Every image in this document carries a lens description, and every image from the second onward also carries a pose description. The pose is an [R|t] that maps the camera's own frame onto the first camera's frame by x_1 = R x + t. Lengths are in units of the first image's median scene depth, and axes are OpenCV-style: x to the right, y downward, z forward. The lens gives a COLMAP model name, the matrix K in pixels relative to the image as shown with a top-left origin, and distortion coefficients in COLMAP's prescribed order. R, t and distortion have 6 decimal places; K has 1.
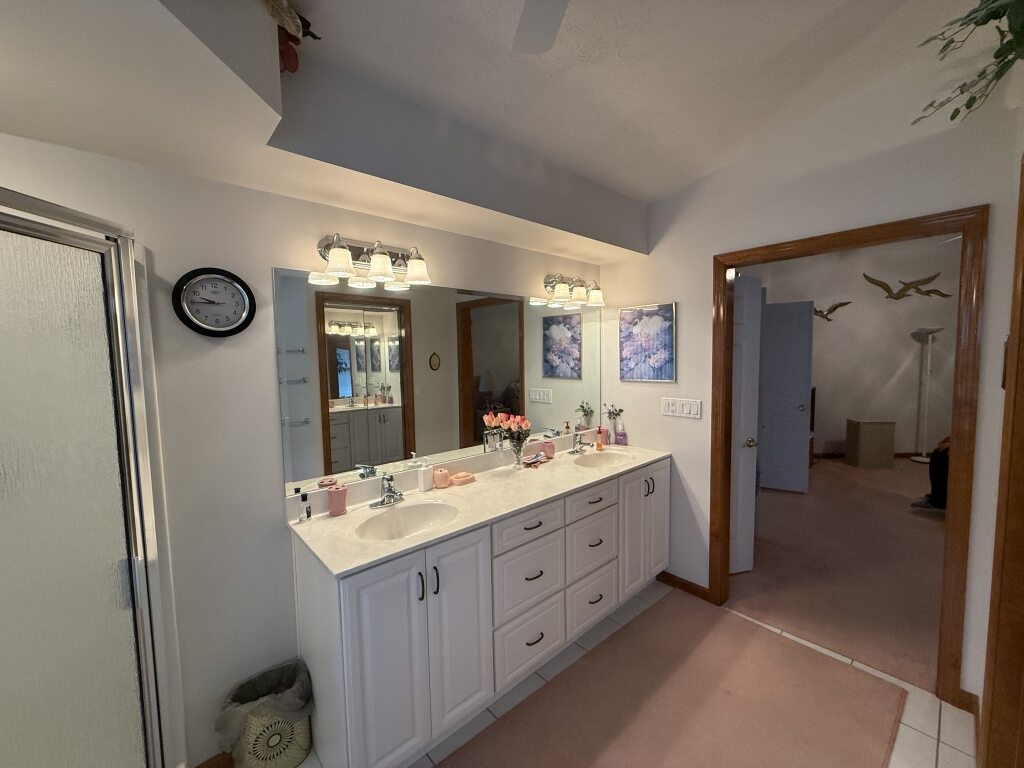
lens RADIAL K [[414.8, 0, 512.0], [0, 414.8, 384.0], [0, 0, 1]] dist [-0.000604, 0.000042]
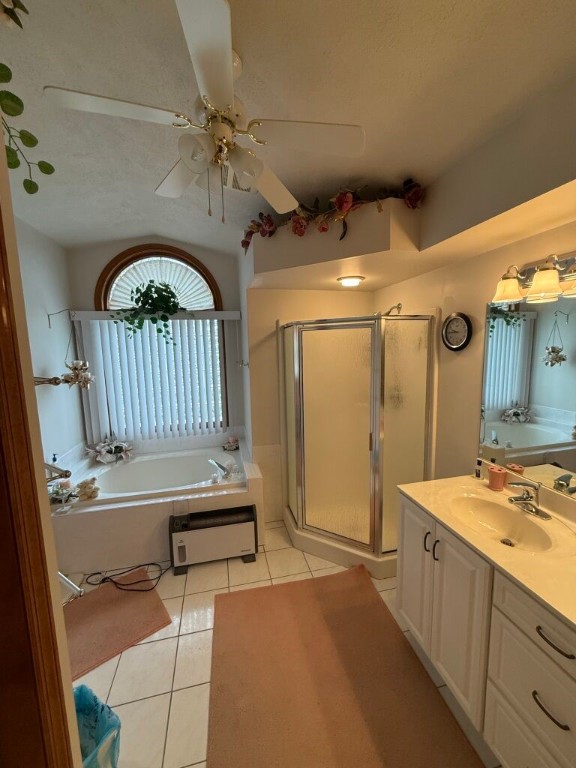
lens RADIAL K [[311.1, 0, 288.0], [0, 311.1, 384.0], [0, 0, 1]] dist [-0.000604, 0.000042]
pose [[-0.498493, 0.139679, -0.855567, 0.467094], [-0.030129, 0.983546, 0.178128, -0.109217], [0.866370, 0.114573, -0.486082, 0.598697]]
